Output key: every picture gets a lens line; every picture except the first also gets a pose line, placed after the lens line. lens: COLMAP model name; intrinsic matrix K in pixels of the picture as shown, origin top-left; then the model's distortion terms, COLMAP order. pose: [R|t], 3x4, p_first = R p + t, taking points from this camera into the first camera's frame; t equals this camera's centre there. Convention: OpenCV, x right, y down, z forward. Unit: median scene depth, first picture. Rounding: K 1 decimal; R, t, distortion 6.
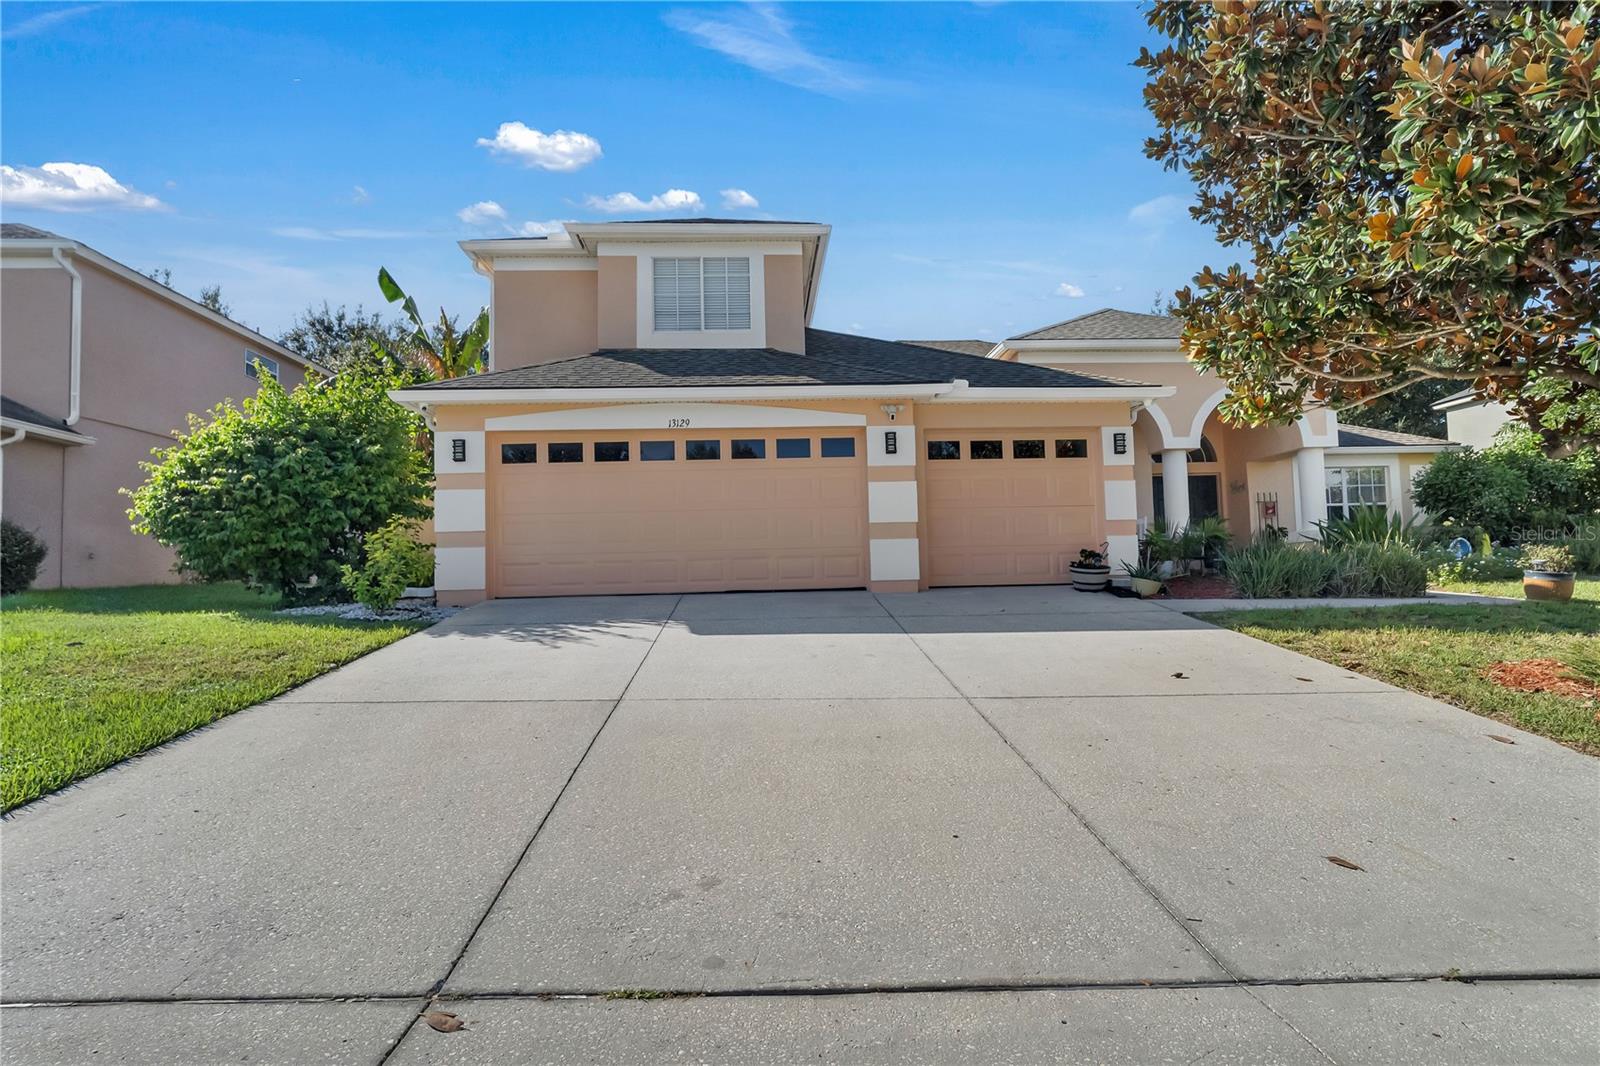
lens RADIAL K [[657.2, 0, 800.7], [0, 657.2, 512.1], [0, 0, 1]] dist [0.000870, 0.000151]
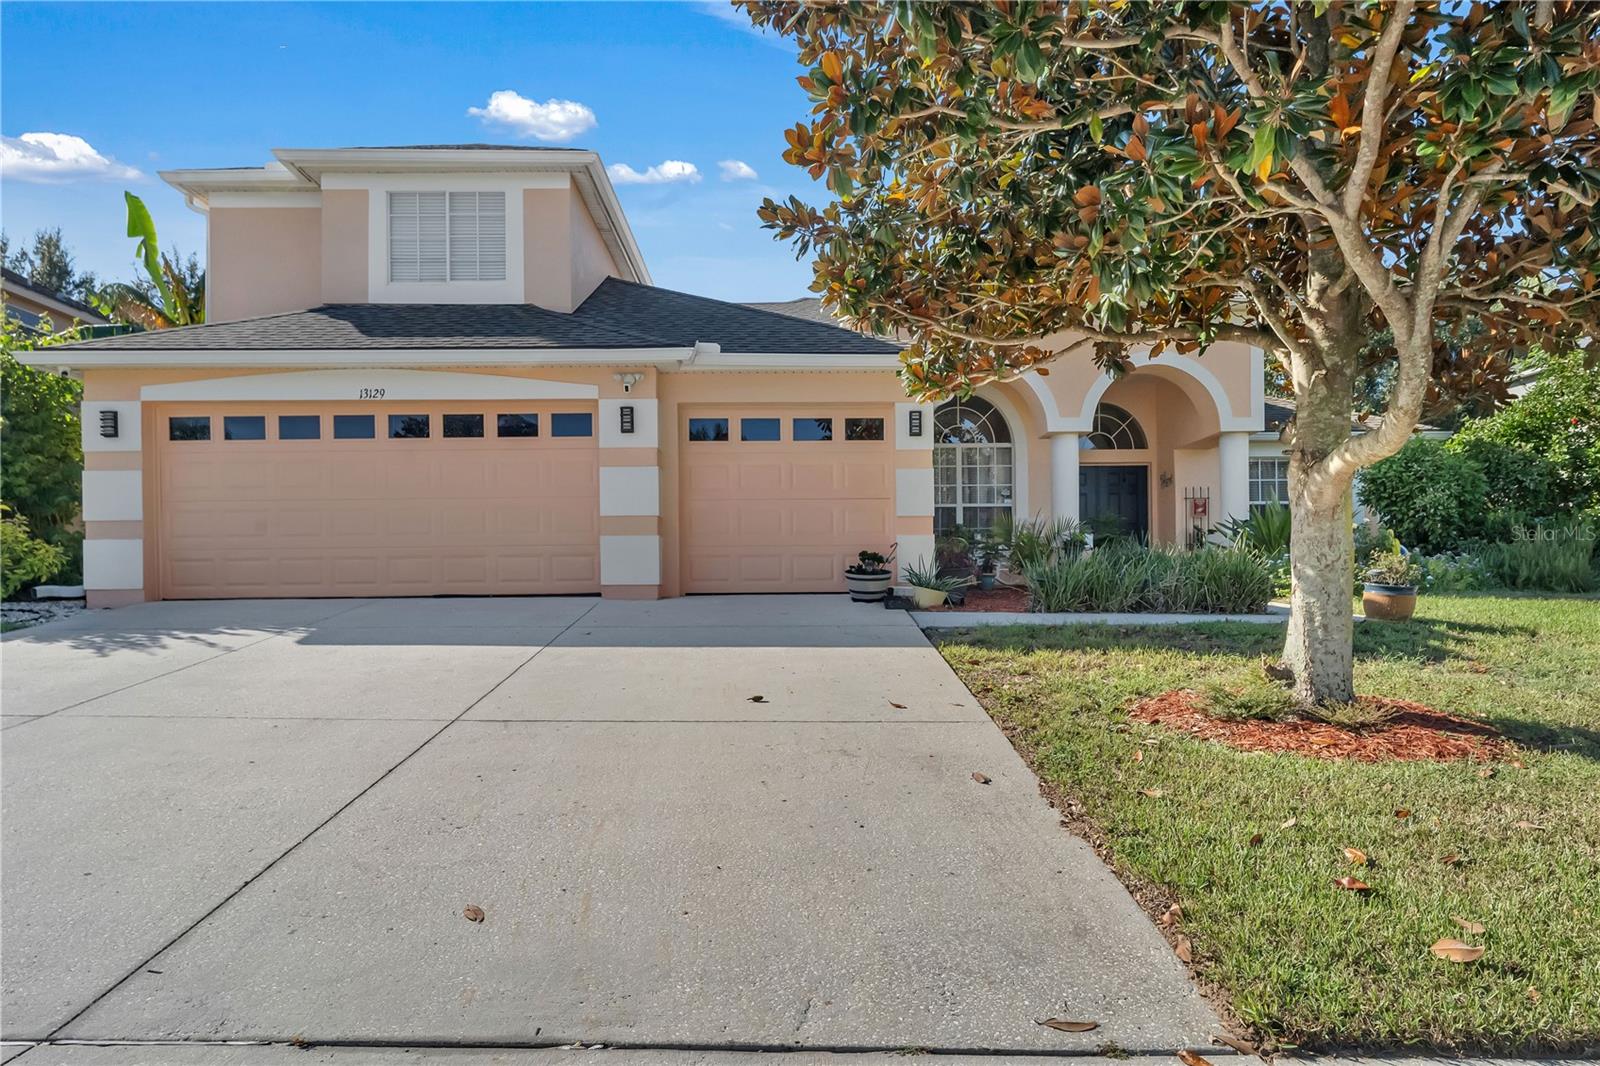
lens RADIAL K [[790.8, 0, 799.2], [0, 790.8, 536.8], [0, 0, 1]] dist [-0.002017, -0.000691]
pose [[0.999755, 0.012243, -0.018458, 0.367312], [-0.011536, 0.999213, 0.037952, 0.001713], [0.018909, -0.037730, 0.999109, 0.003906]]
